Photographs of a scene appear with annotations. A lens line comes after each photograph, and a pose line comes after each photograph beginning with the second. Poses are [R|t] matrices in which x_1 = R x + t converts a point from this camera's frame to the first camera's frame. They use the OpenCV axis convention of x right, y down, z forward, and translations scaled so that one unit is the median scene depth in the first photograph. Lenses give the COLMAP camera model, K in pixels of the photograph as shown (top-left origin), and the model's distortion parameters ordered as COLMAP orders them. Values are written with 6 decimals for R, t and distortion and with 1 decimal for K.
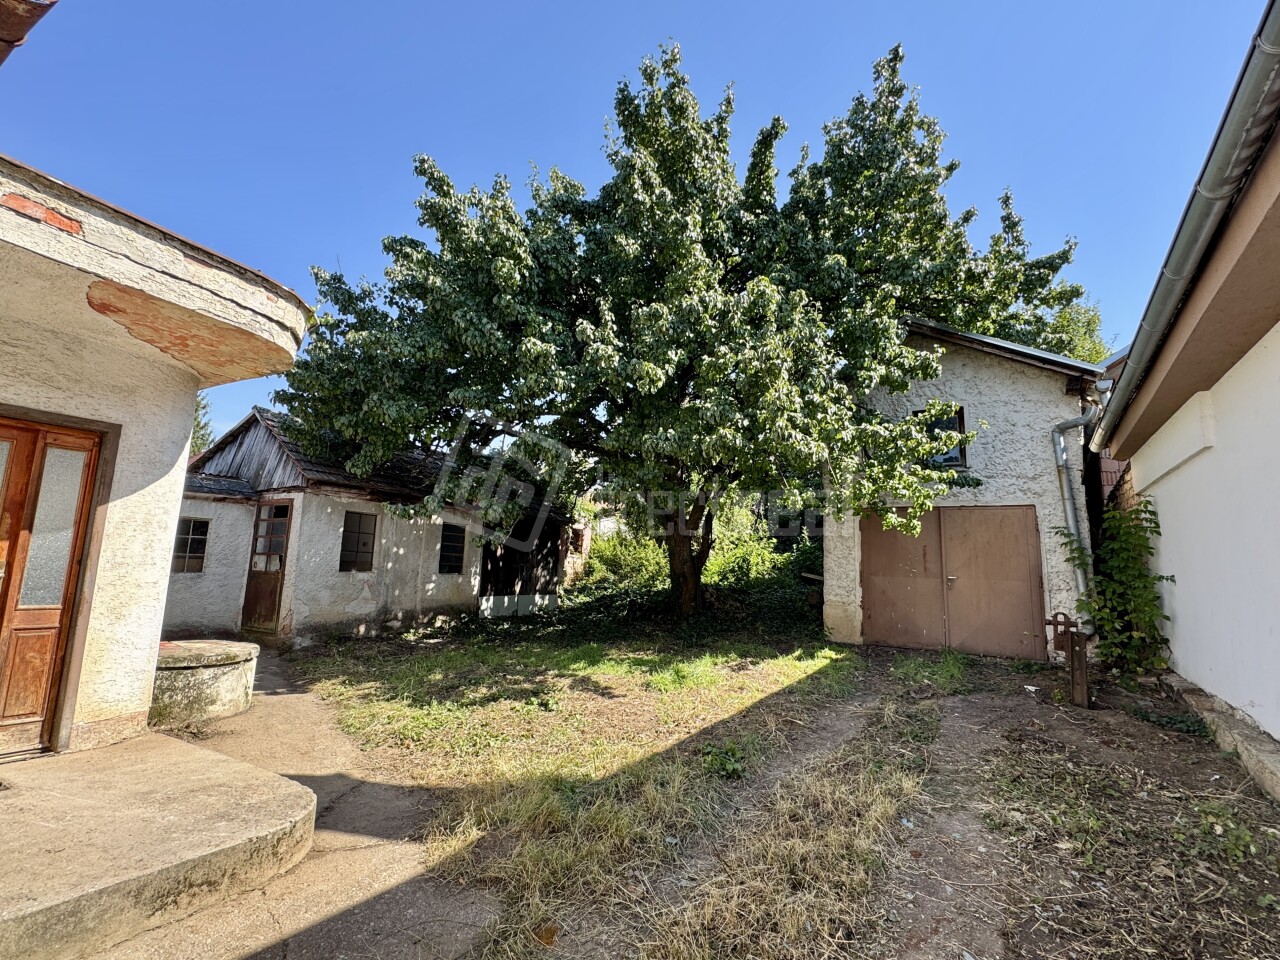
lens RADIAL K [[618.7, 0, 636.6], [0, 618.7, 472.5], [0, 0, 1]] dist [-0.002804, -0.000413]
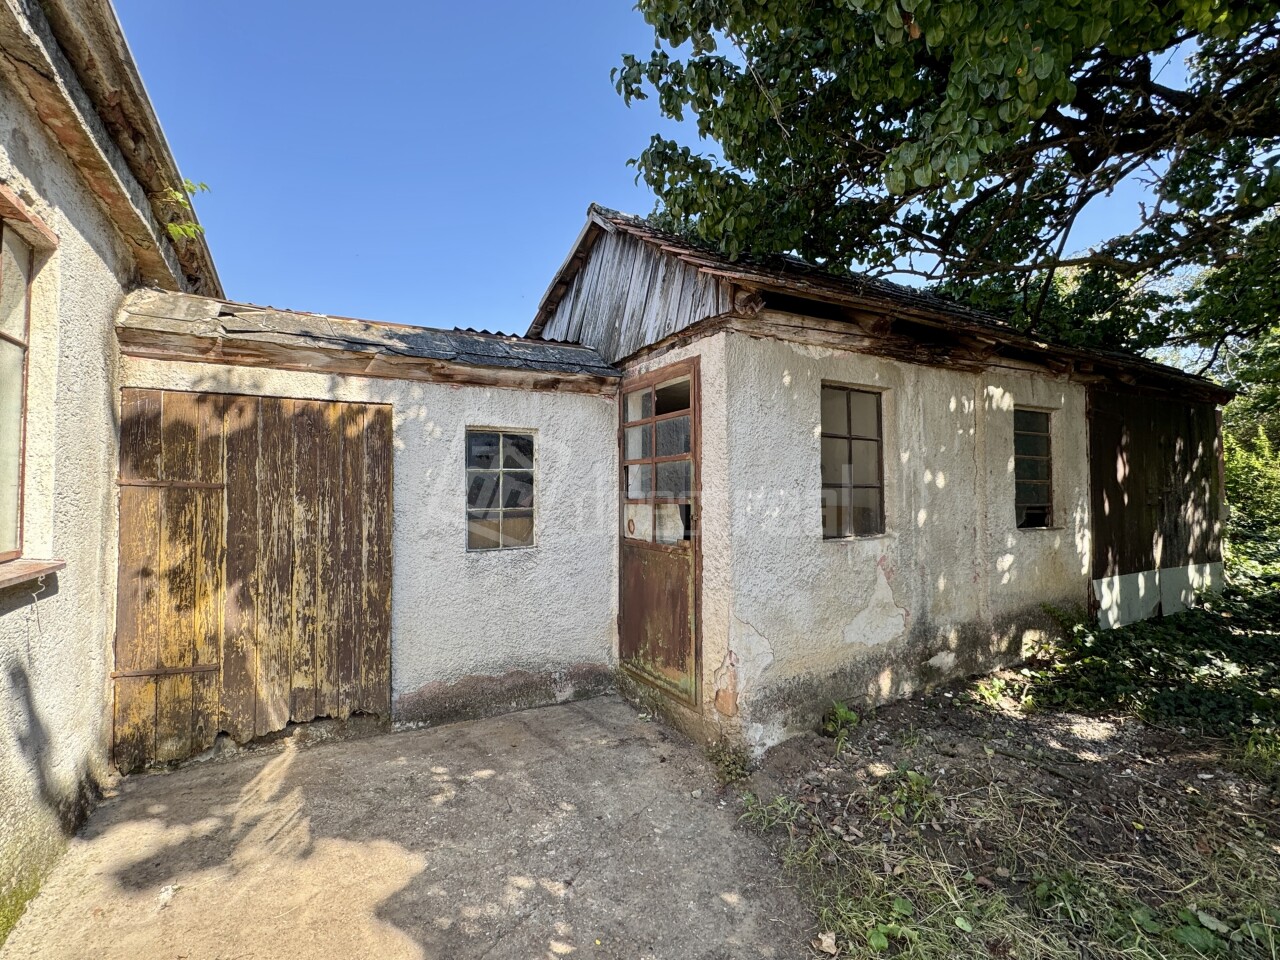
lens RADIAL K [[618.7, 0, 636.6], [0, 618.7, 472.5], [0, 0, 1]] dist [-0.002804, -0.000413]
pose [[0.865811, -0.052770, -0.497581, -0.378720], [0.110950, 0.989916, 0.088074, 0.070828], [0.487916, -0.131461, 0.862935, 0.605483]]
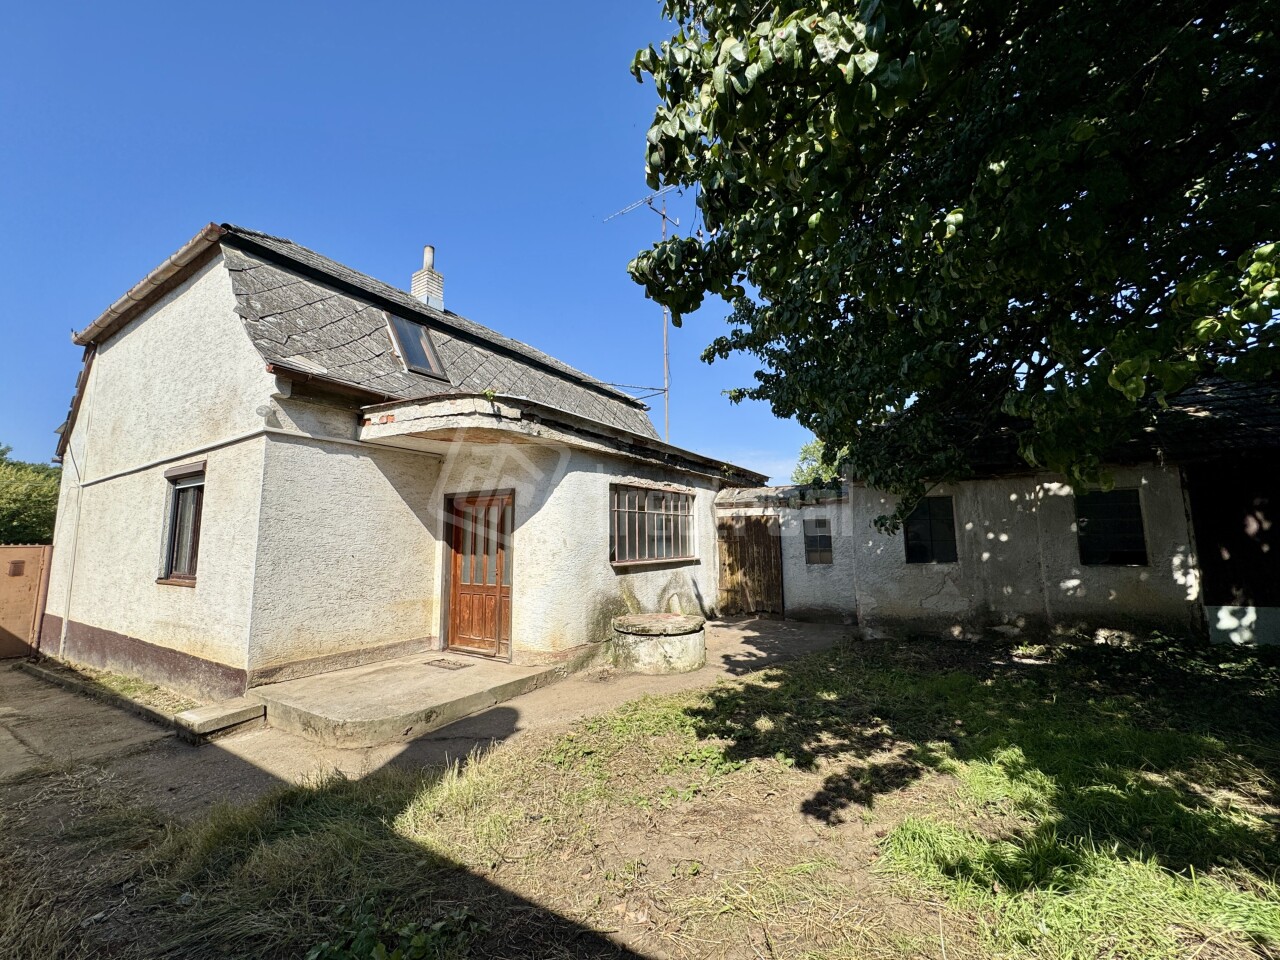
lens RADIAL K [[508.1, 0, 640.0], [0, 508.1, 480.0], [0, 0, 1]] dist [-0.002464, -0.000125]
pose [[-0.009789, -0.153178, -0.988150, 0.288911], [0.168224, 0.973861, -0.152630, 0.084386], [0.985700, -0.167724, 0.016235, 0.594171]]
